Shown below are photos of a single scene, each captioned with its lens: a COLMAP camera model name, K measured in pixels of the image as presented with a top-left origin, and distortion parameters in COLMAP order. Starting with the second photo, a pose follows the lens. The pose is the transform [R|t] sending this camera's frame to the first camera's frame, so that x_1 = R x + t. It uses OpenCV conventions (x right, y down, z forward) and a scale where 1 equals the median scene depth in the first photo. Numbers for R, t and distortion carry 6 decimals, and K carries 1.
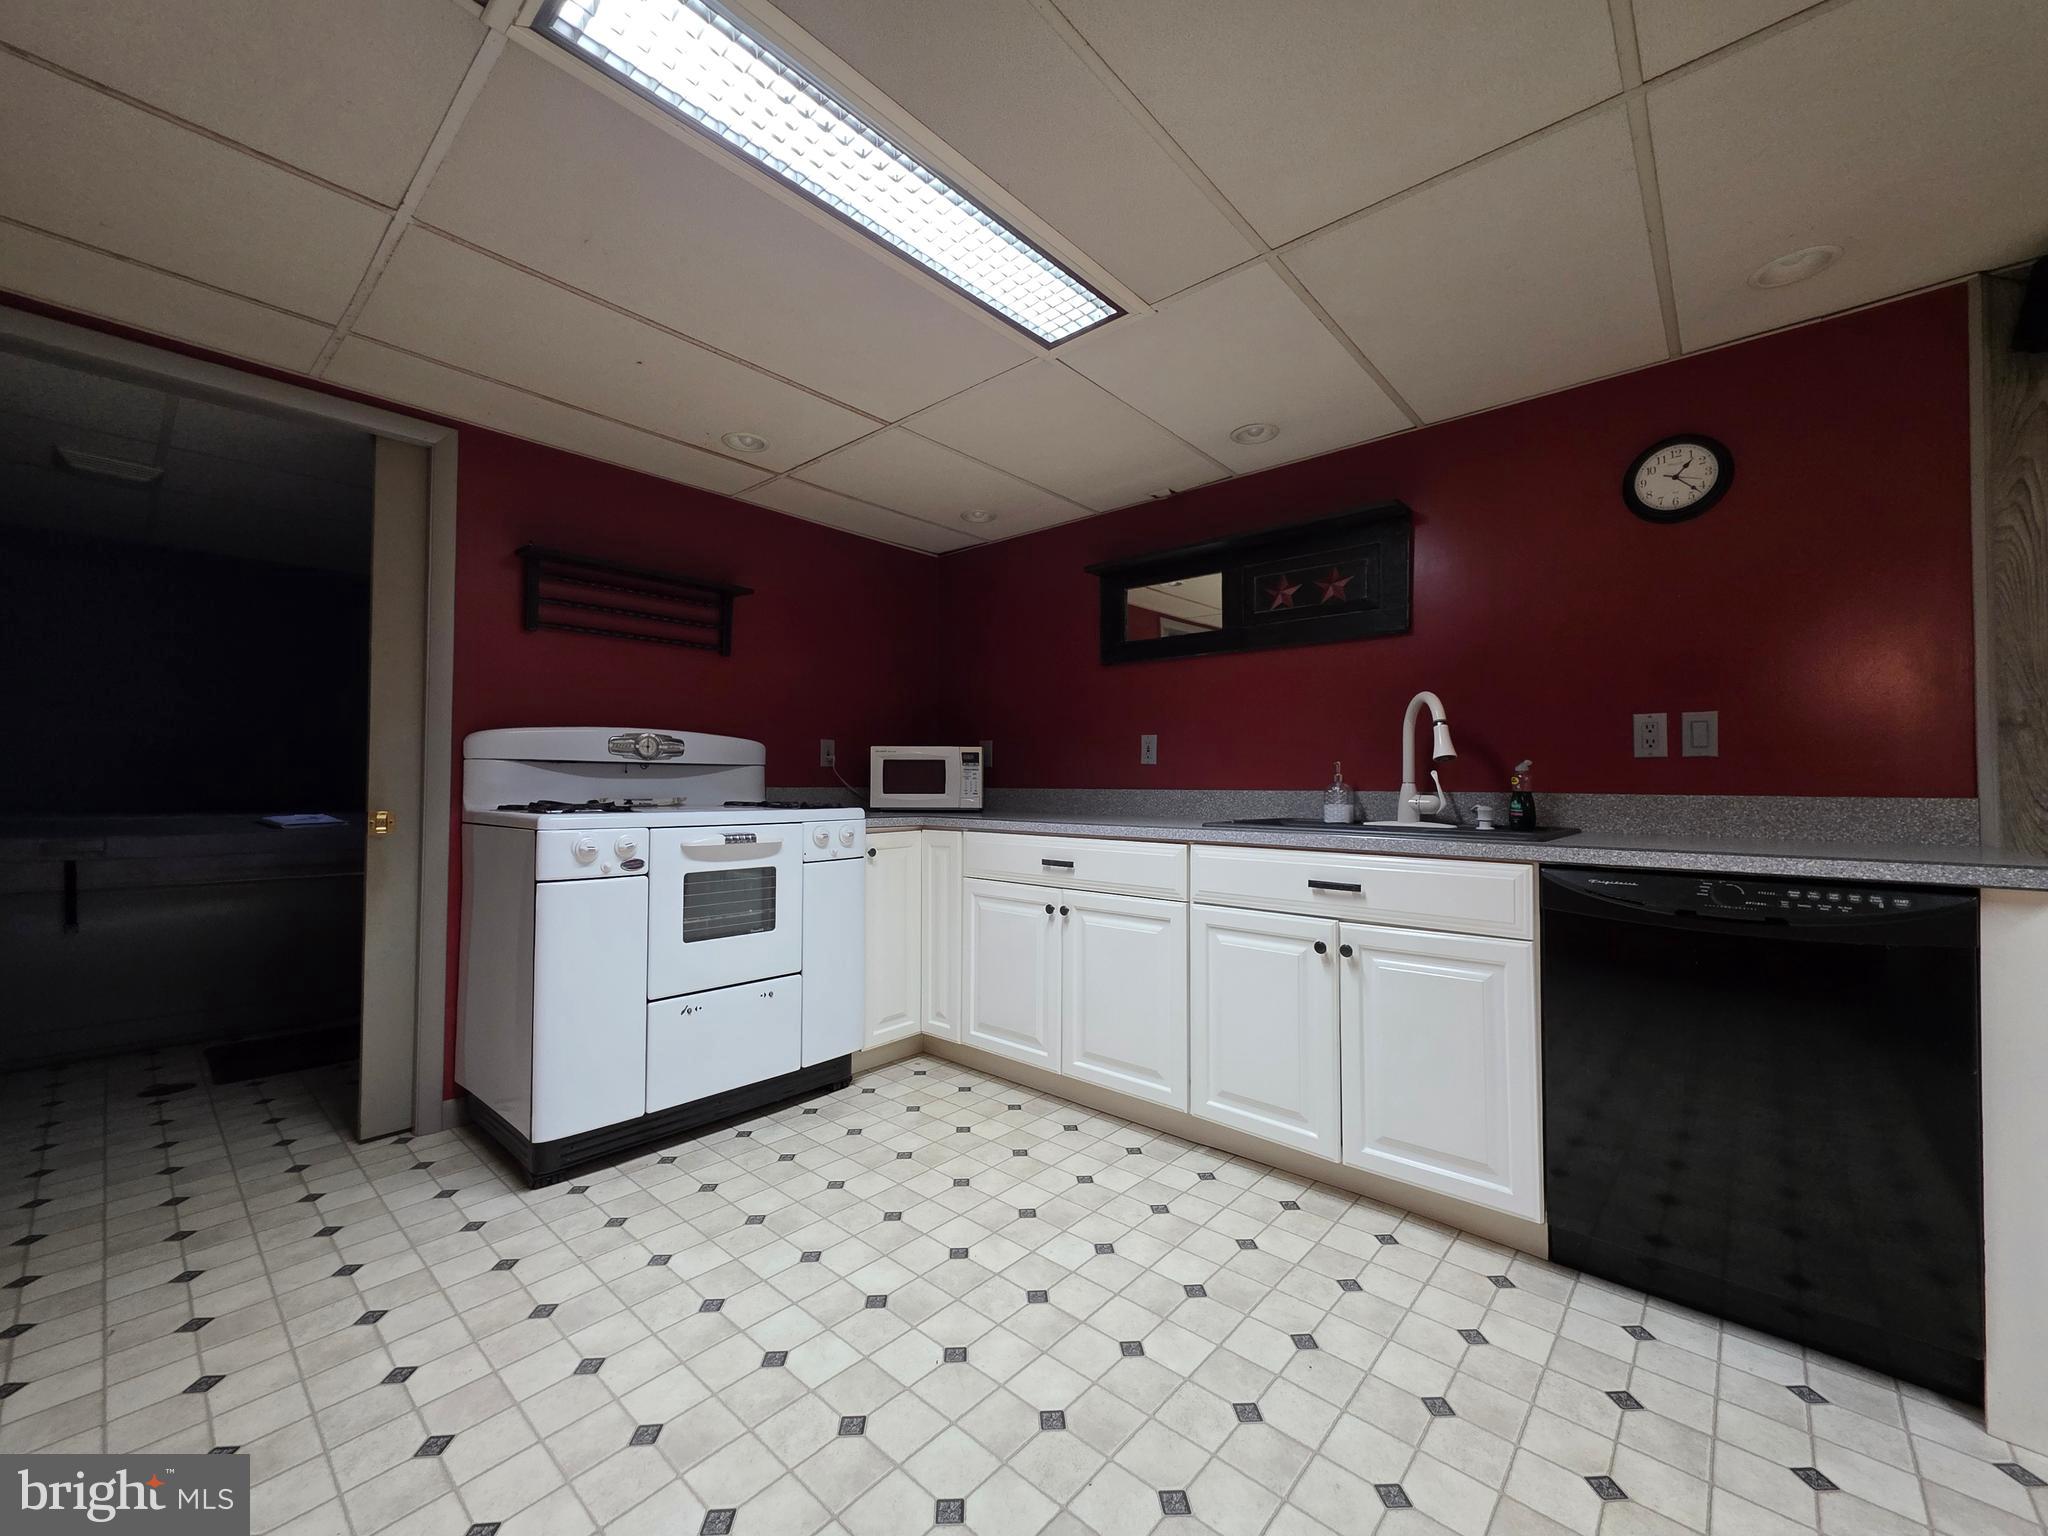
lens RADIAL K [[815.9, 0, 1023.5], [0, 815.9, 765.2], [0, 0, 1]] dist [0.006445, -0.000919]
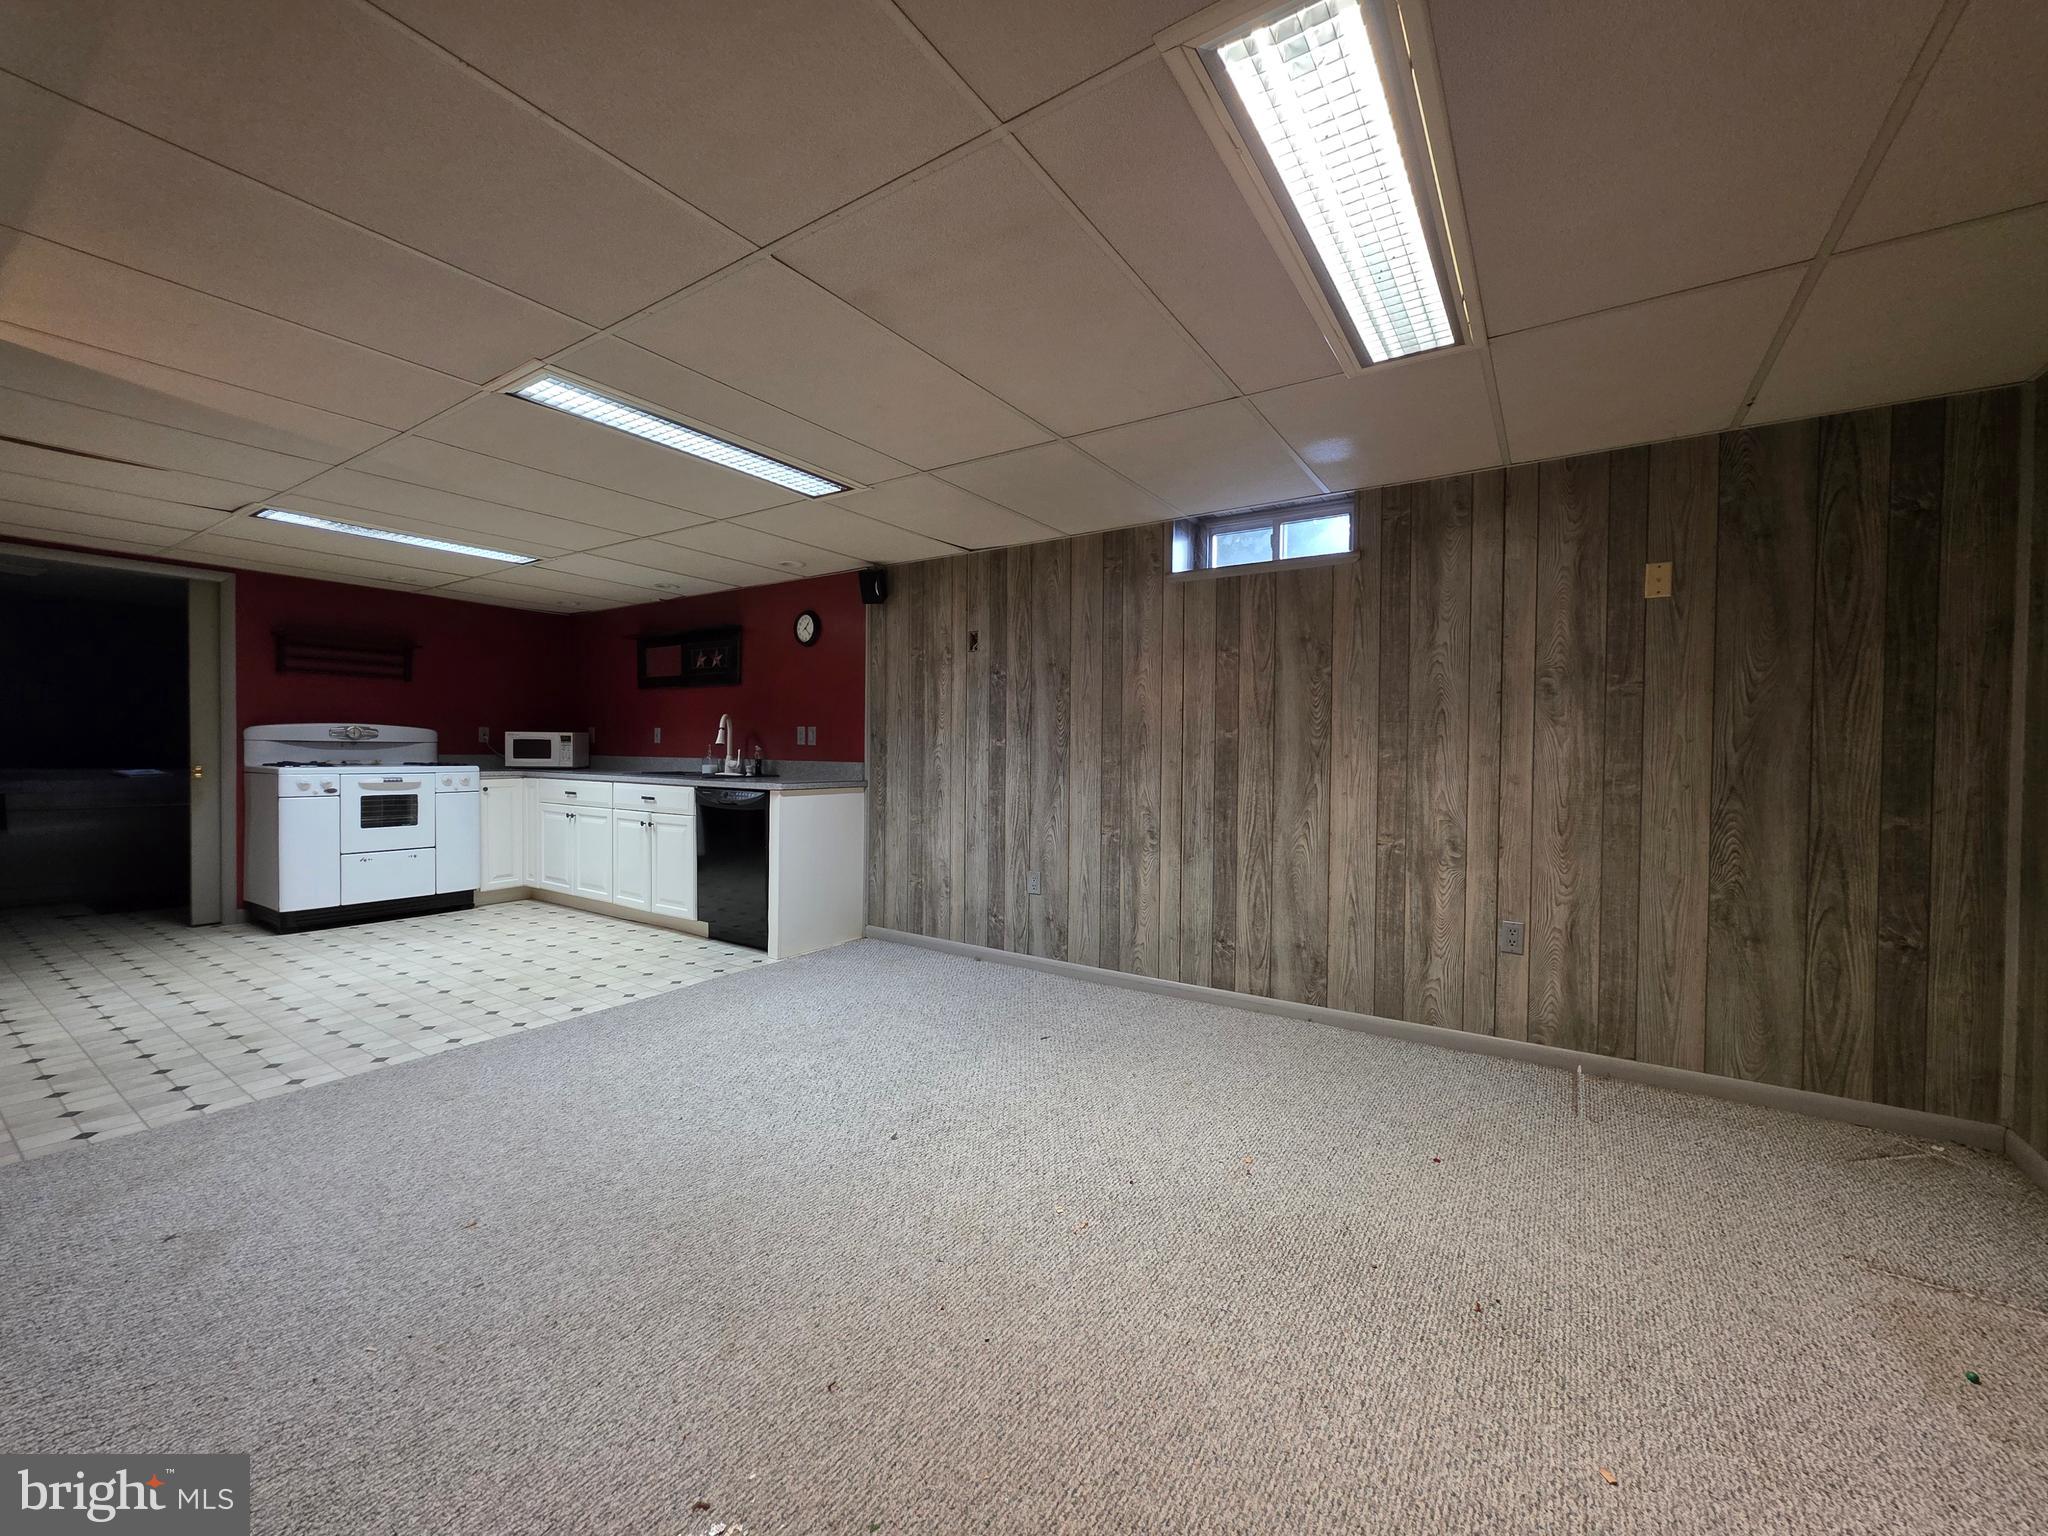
lens RADIAL K [[815.9, 0, 1022.1], [0, 815.9, 766.4], [0, 0, 1]] dist [0.006445, -0.000919]
pose [[0.991426, 0.003861, 0.130615, 0.929161], [-0.009714, 0.998975, 0.044200, -0.050102], [-0.130310, -0.045090, 0.990447, -1.219890]]
